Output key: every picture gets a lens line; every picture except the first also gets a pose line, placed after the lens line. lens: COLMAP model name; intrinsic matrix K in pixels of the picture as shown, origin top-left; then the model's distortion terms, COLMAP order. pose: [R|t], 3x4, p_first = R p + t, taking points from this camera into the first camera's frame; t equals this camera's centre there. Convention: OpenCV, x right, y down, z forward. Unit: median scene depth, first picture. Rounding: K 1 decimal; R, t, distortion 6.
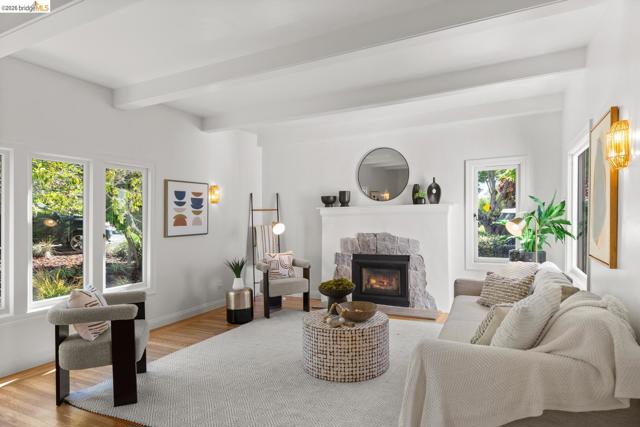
lens RADIAL K [[374.7, 0, 321.1], [0, 374.7, 218.0], [0, 0, 1]] dist [0.002029, 0.000483]
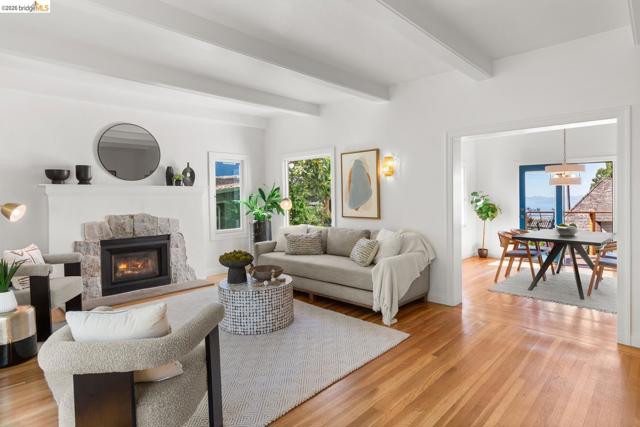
lens RADIAL K [[350.5, 0, 331.4], [0, 350.5, 197.9], [0, 0, 1]] dist [0.004093, 0.002227]
pose [[0.279554, 0.010638, 0.960071, -0.569549], [0.004992, 0.999909, -0.012533, 0.012634], [-0.960117, 0.008297, 0.279475, 0.286506]]
